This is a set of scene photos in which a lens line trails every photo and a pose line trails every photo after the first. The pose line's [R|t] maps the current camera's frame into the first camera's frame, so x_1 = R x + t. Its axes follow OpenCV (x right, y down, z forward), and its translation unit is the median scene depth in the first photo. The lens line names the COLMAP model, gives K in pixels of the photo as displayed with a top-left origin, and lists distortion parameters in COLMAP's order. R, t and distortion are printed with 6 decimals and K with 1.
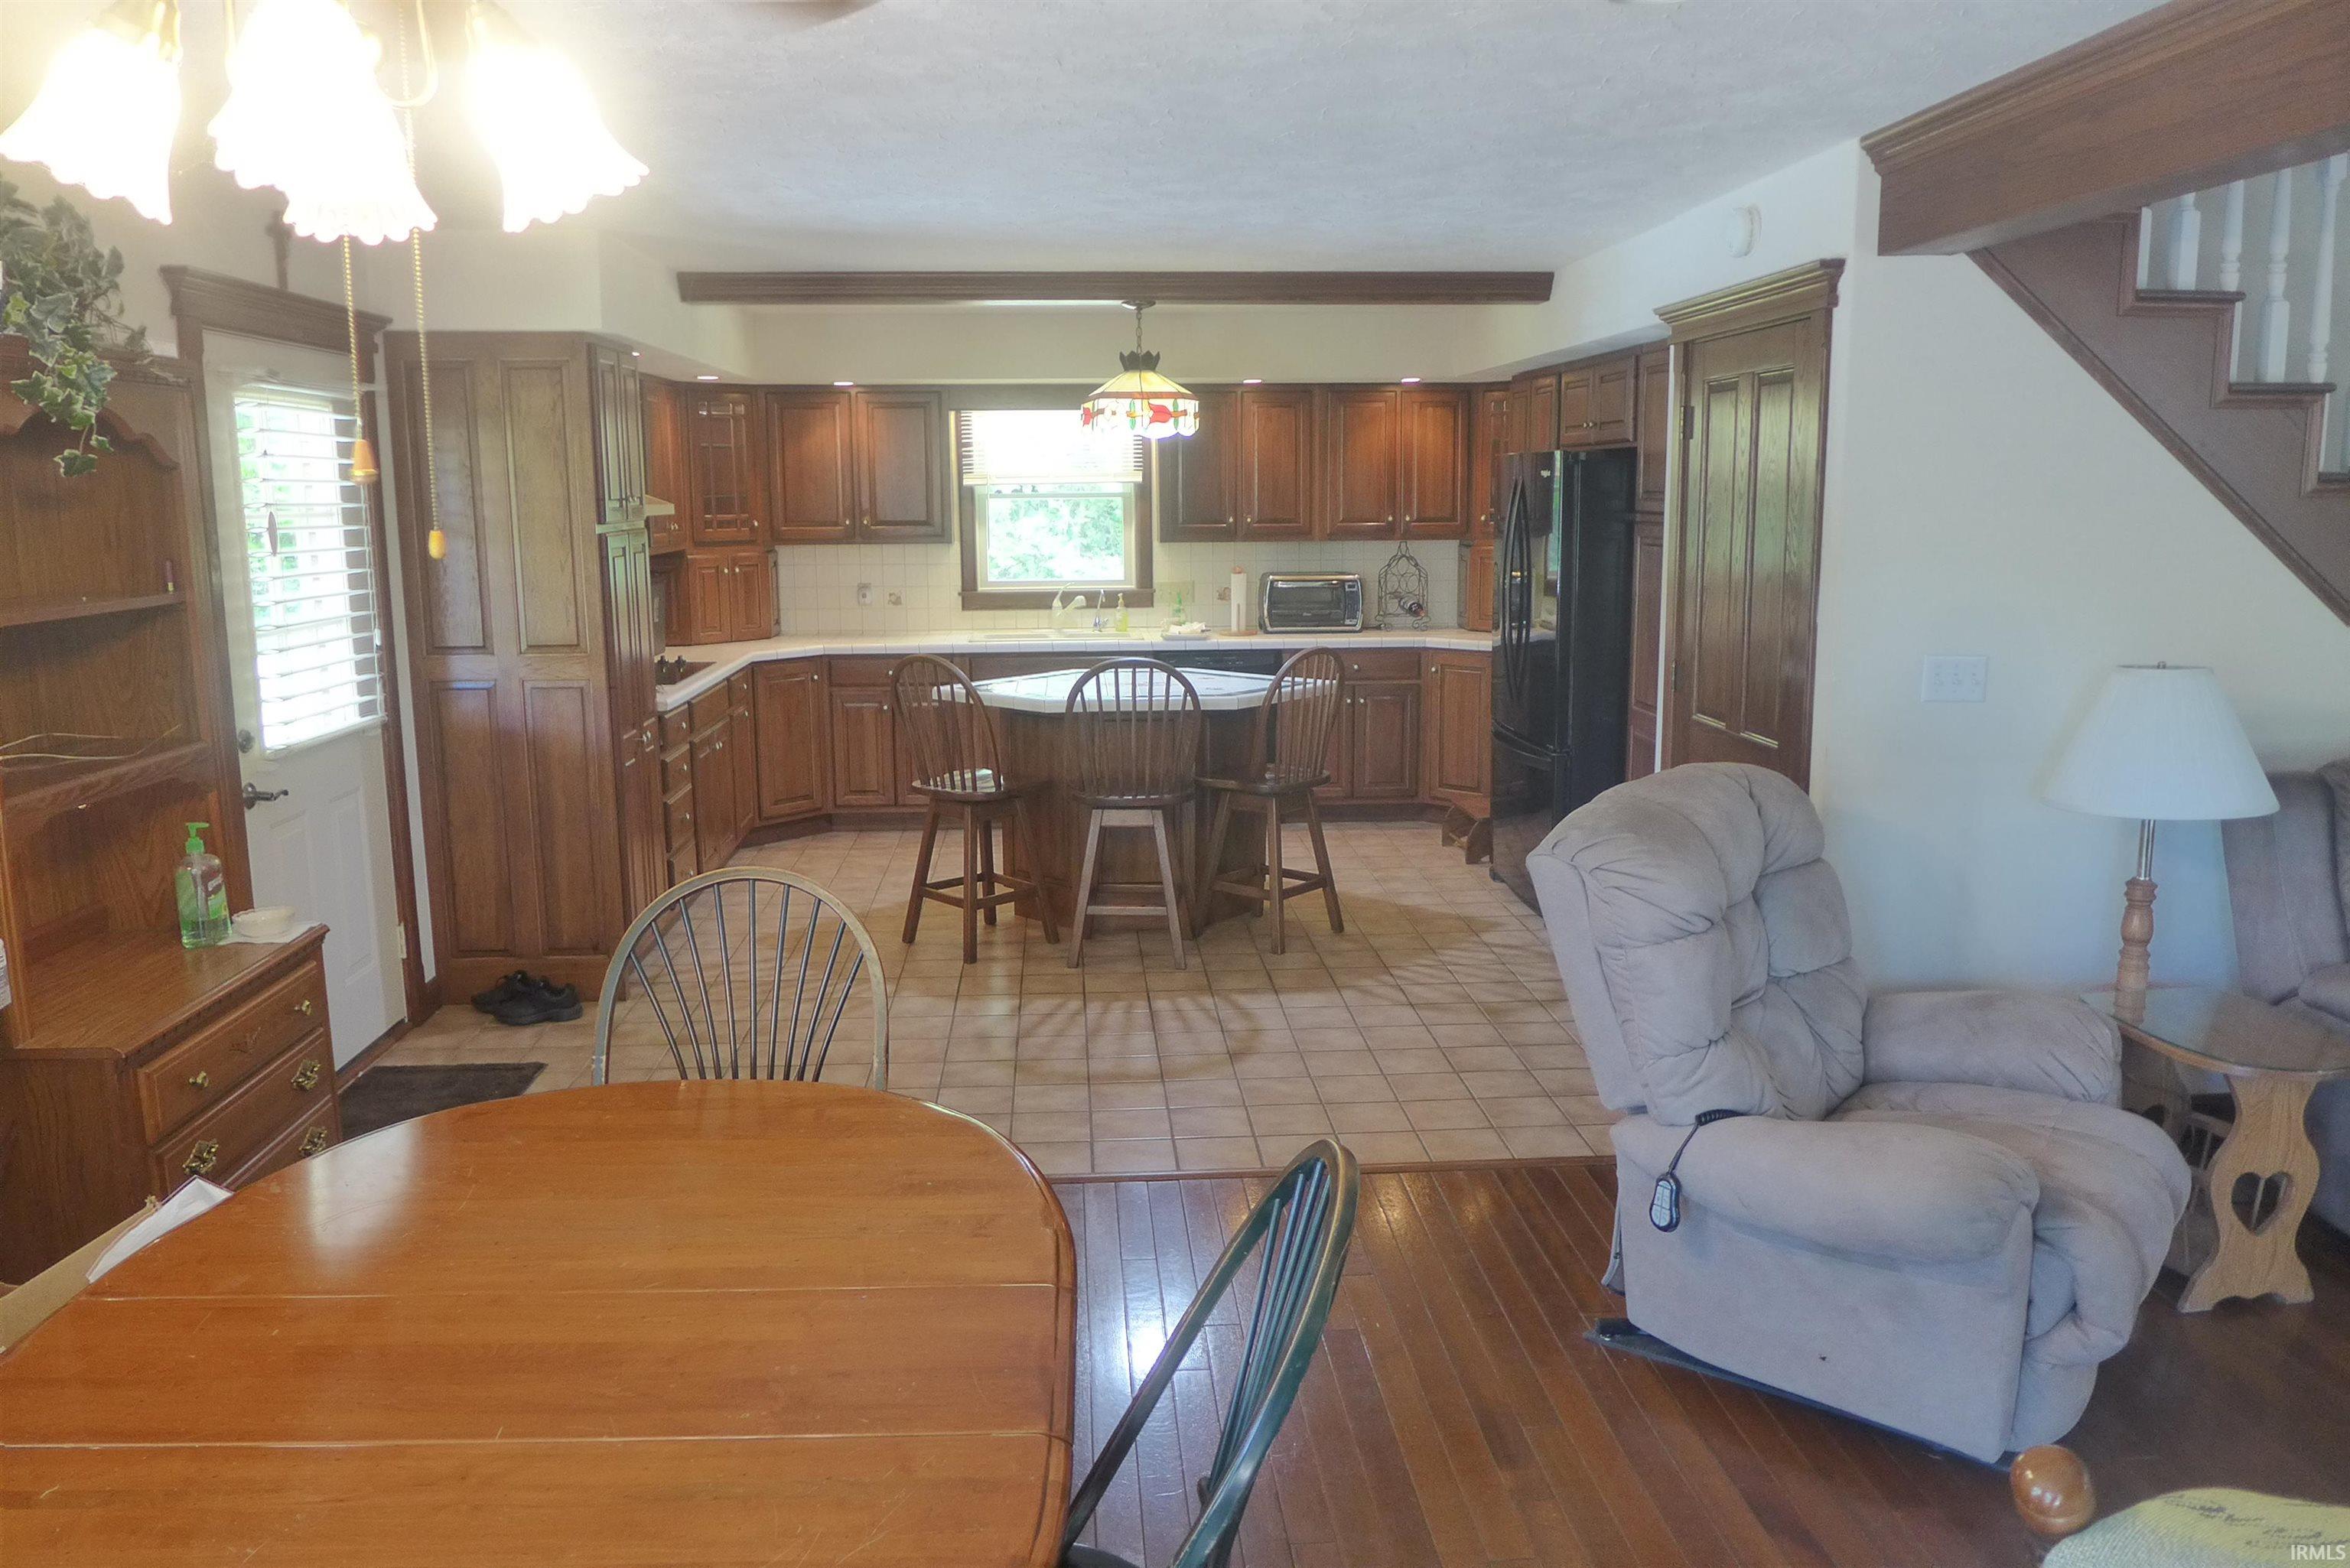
lens RADIAL K [[1665.9, 0, 1190.8], [0, 1665.9, 774.6], [0, 0, 1]] dist [-0.033886, 0.007128]
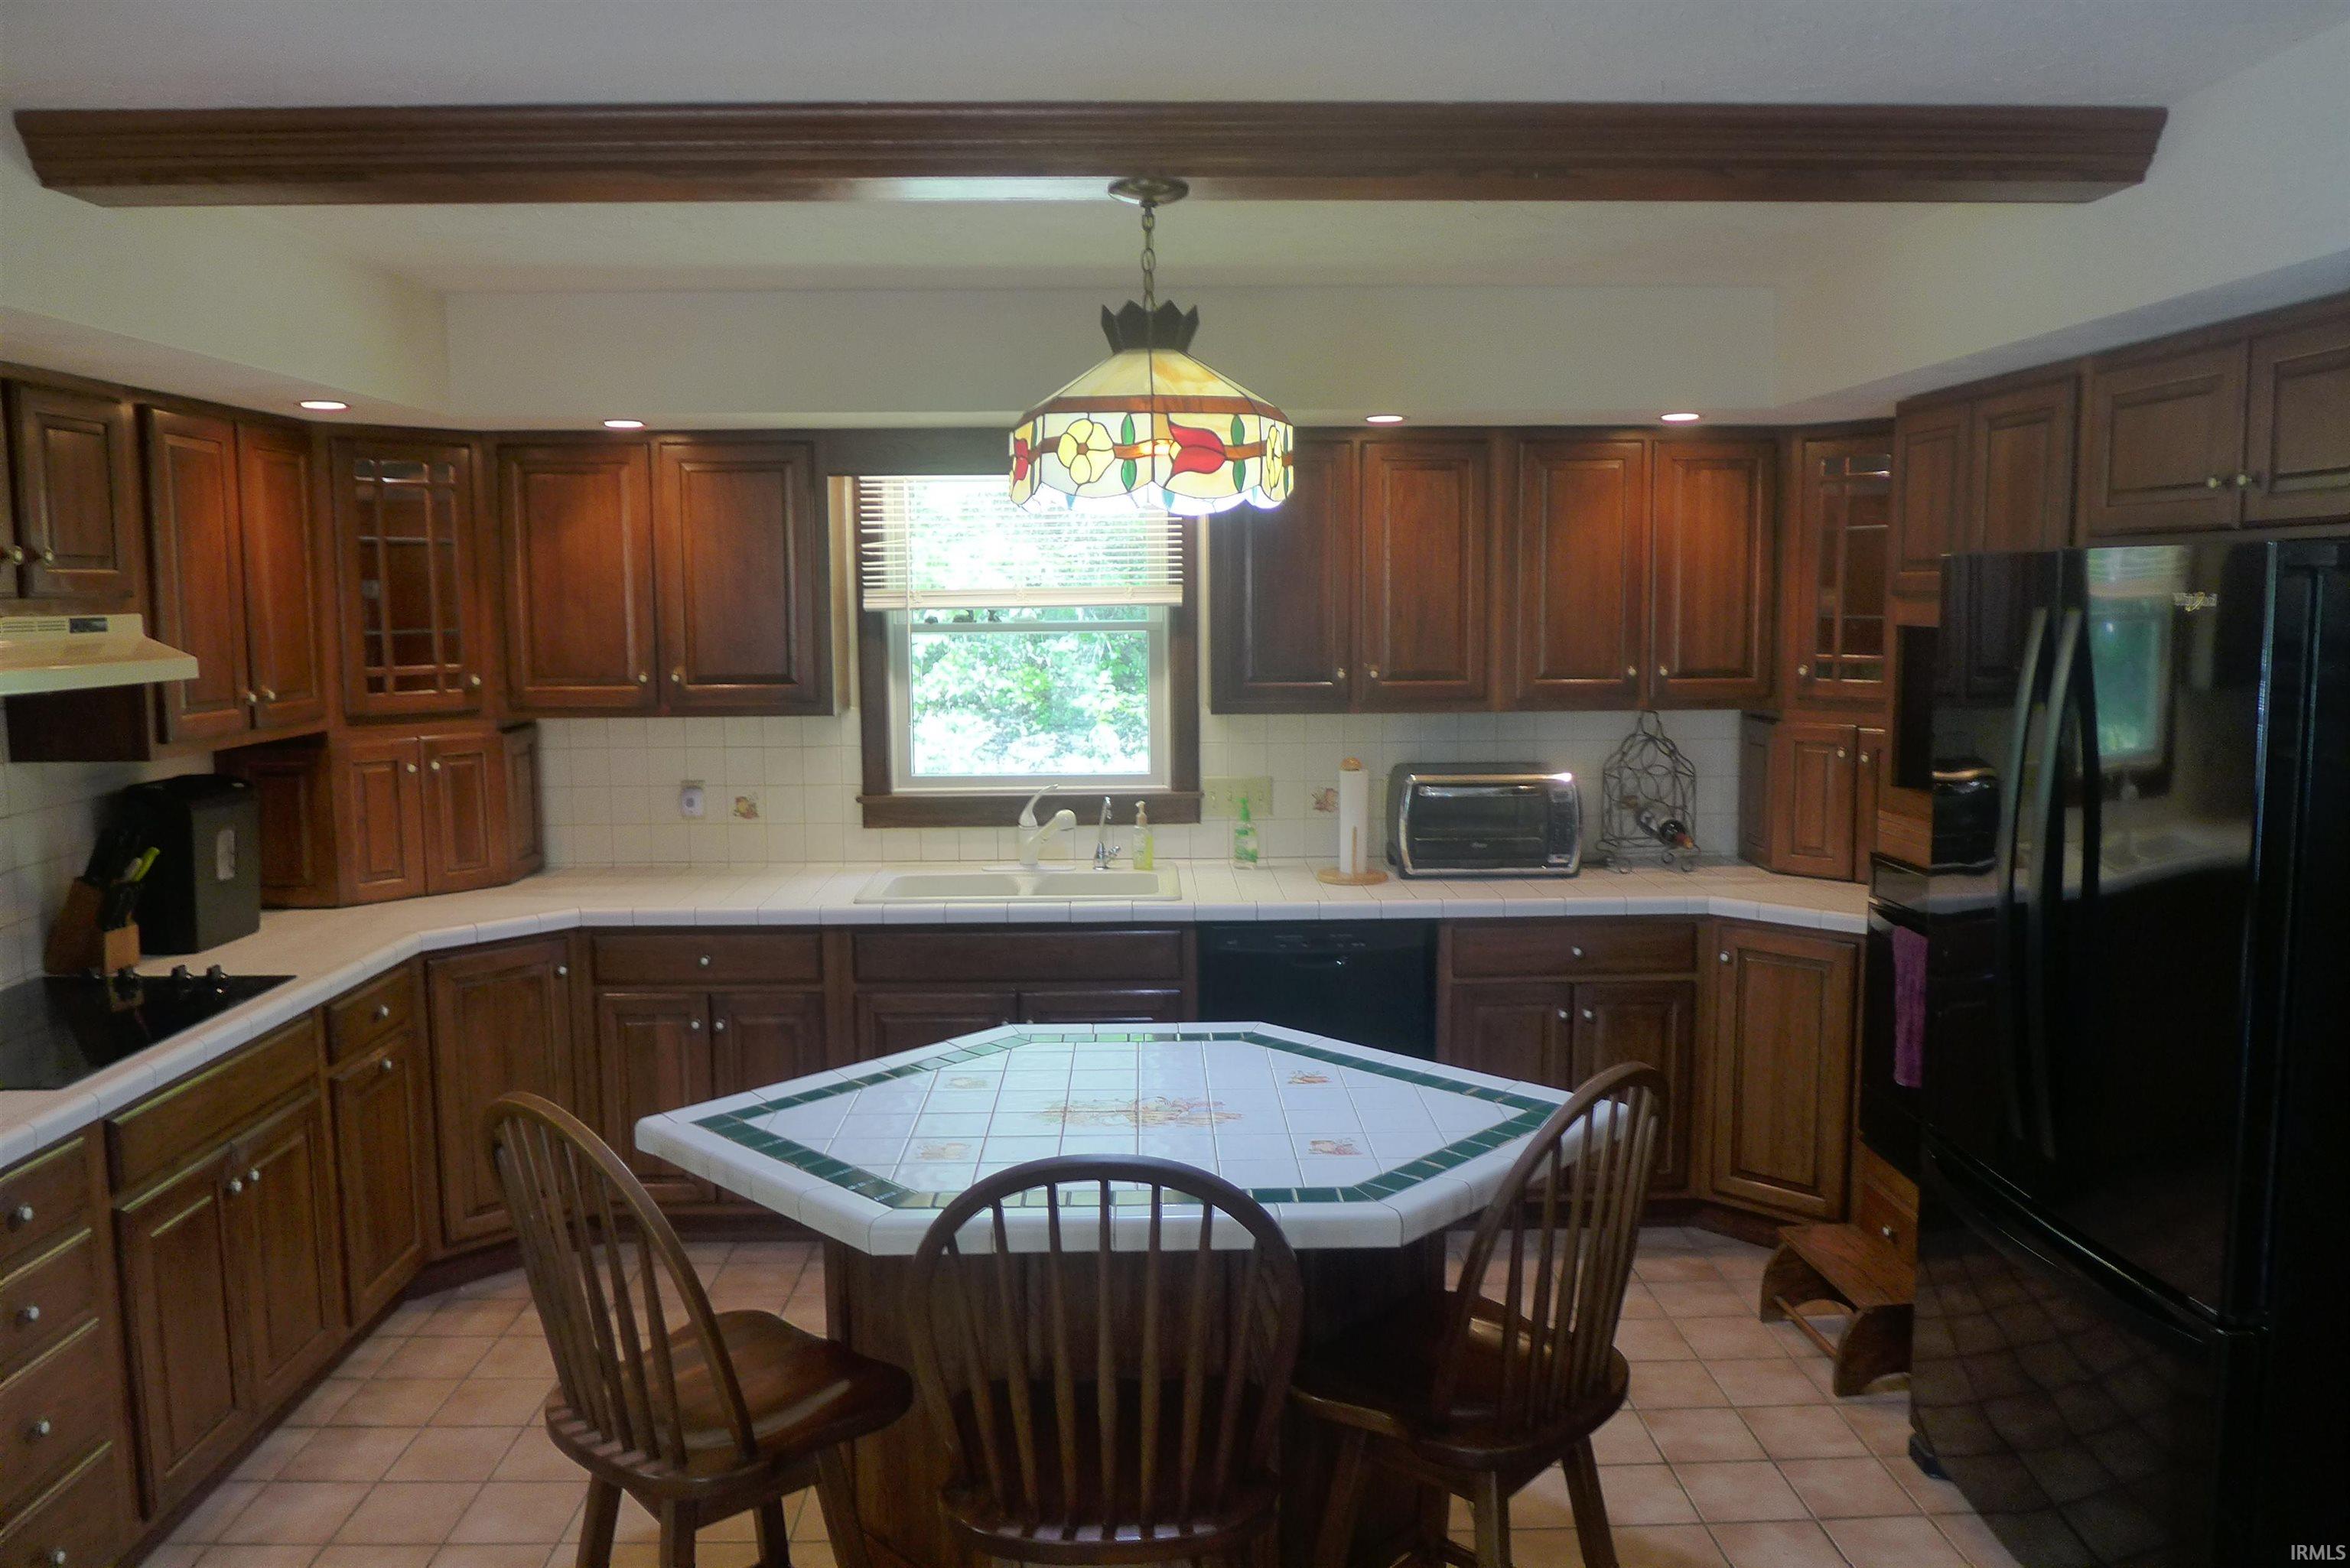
lens RADIAL K [[1665.9, 0, 1186.8], [0, 1665.9, 786.0], [0, 0, 1]] dist [-0.033886, 0.007128]
pose [[0.999006, 0.005580, -0.044223, -0.002315], [-0.008000, 0.998469, -0.054727, -0.086334], [0.043850, 0.055026, 0.997522, 0.456318]]
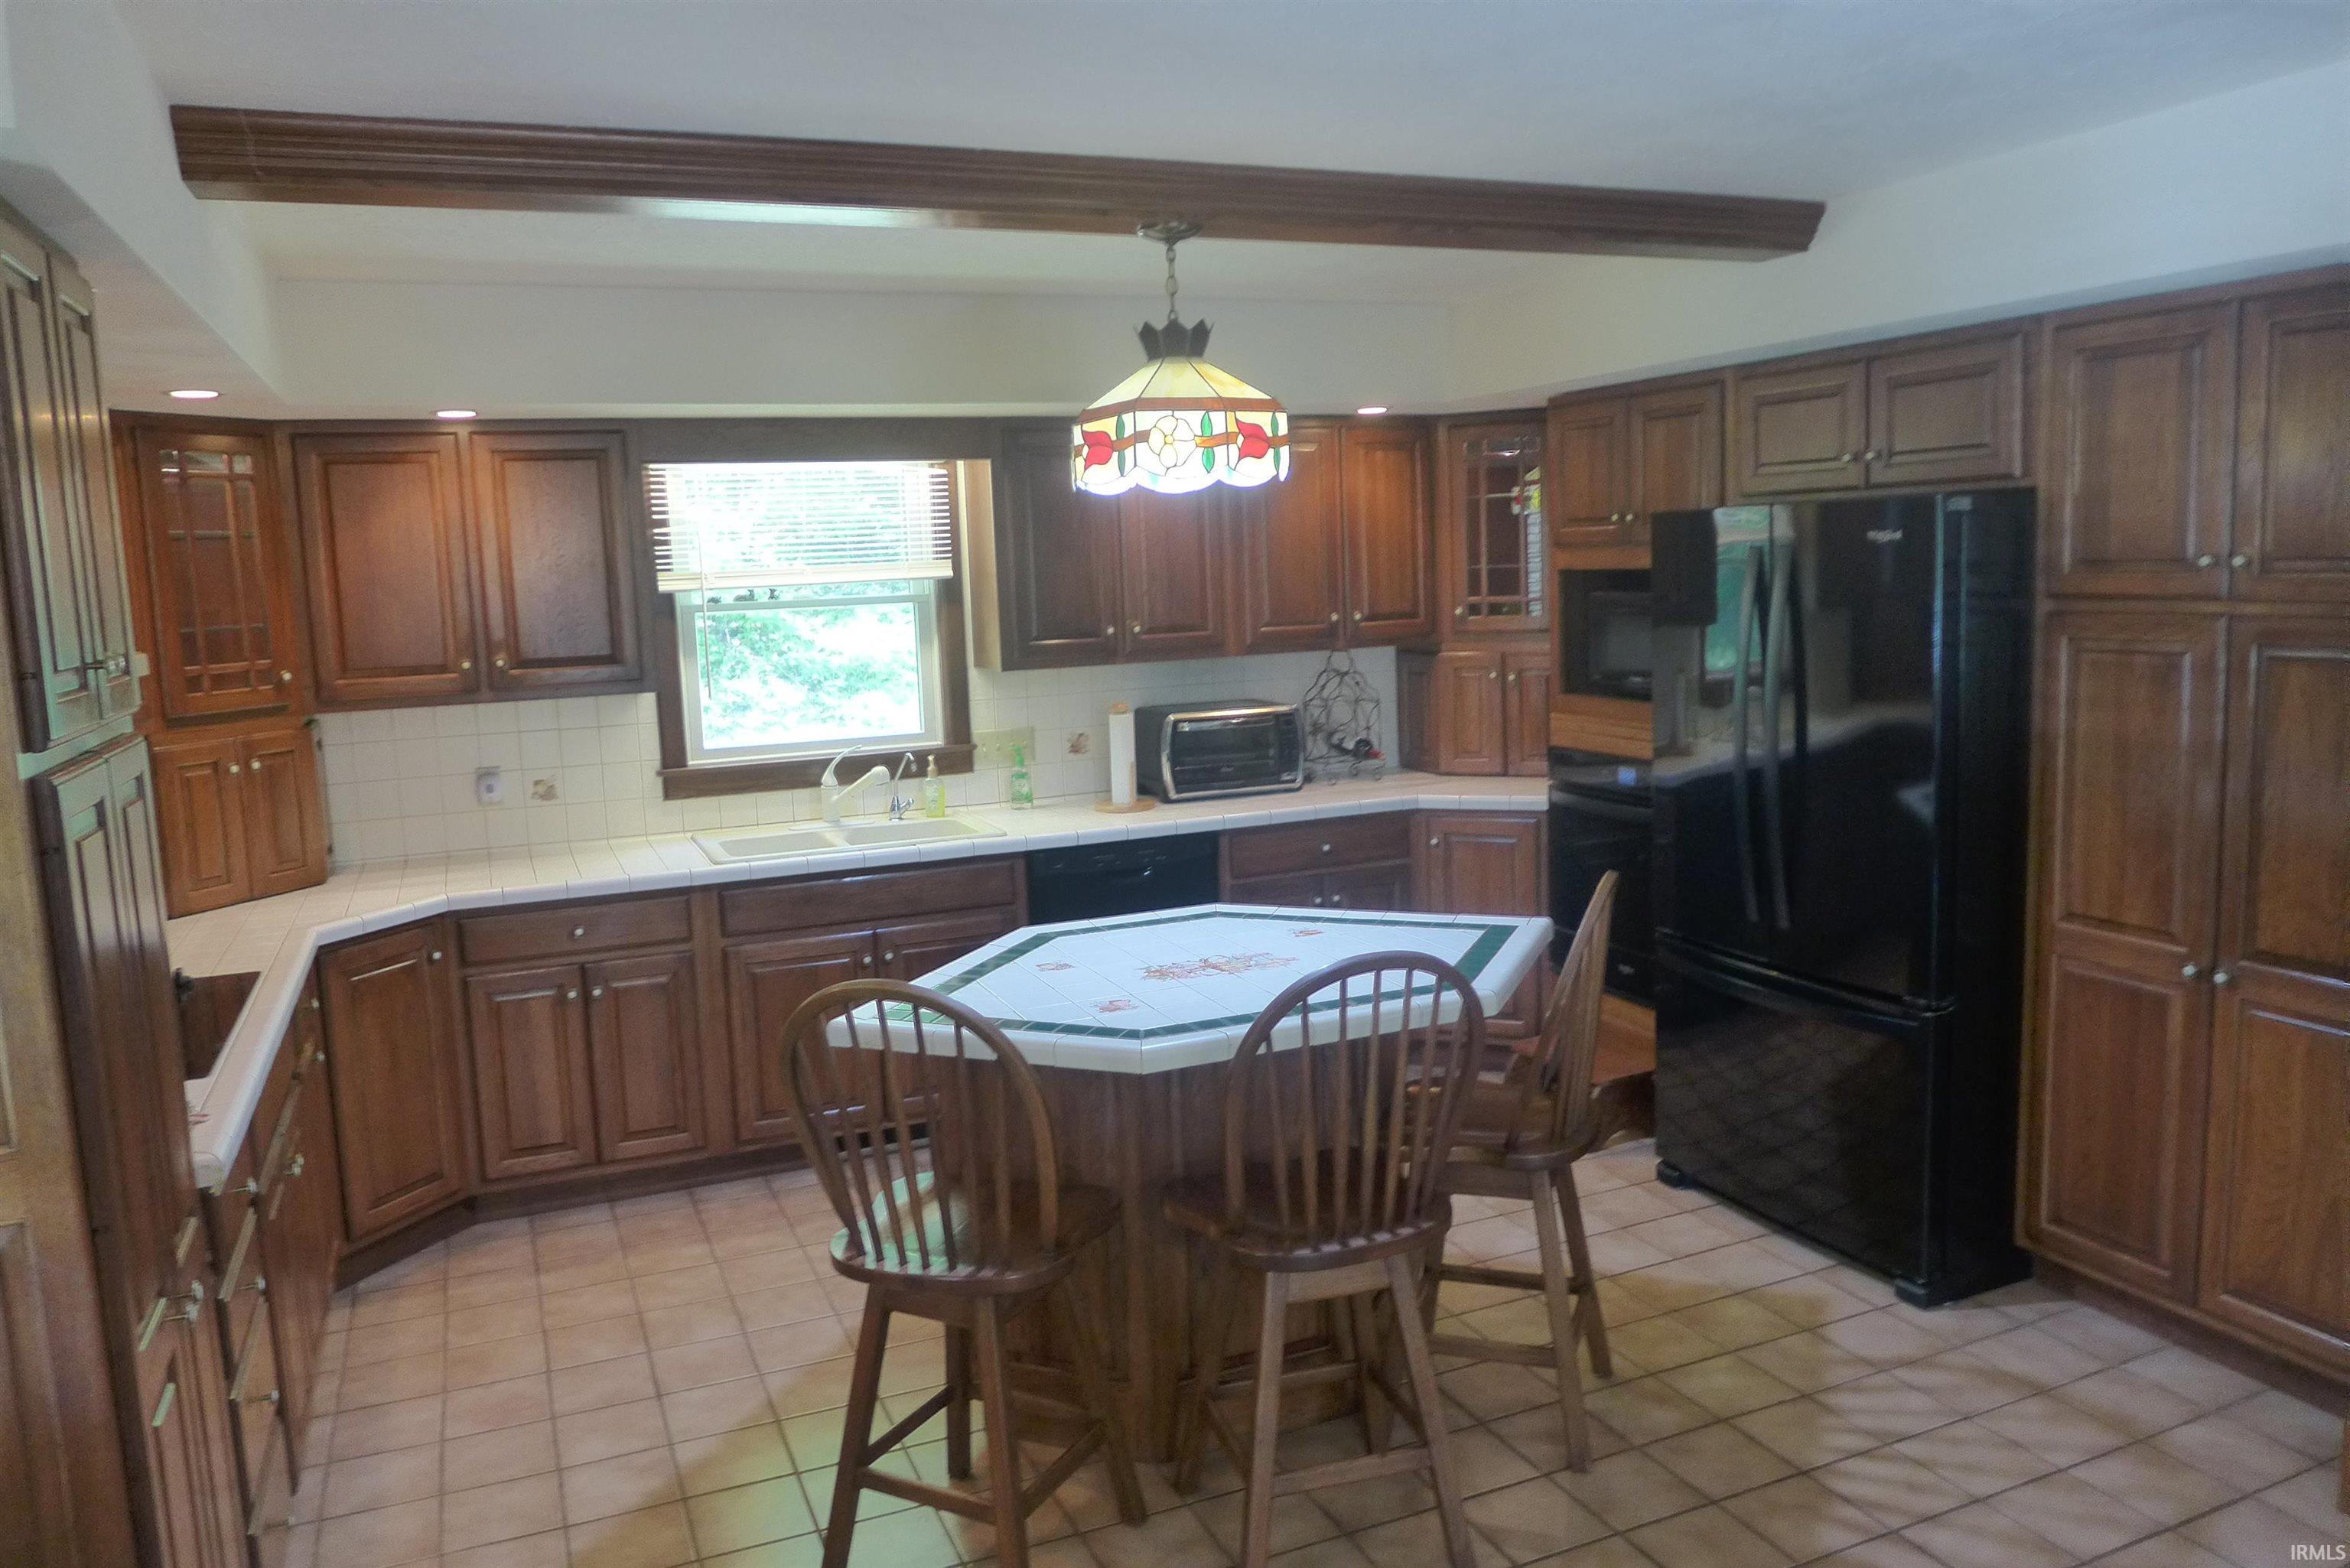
lens RADIAL K [[1665.9, 0, 1184.5], [0, 1665.9, 789.0], [0, 0, 1]] dist [-0.033886, 0.007128]
pose [[0.946007, -0.073407, 0.315726, -0.155093], [0.086621, 0.995848, -0.028005, -0.073117], [-0.312359, 0.053842, 0.948437, 0.395822]]
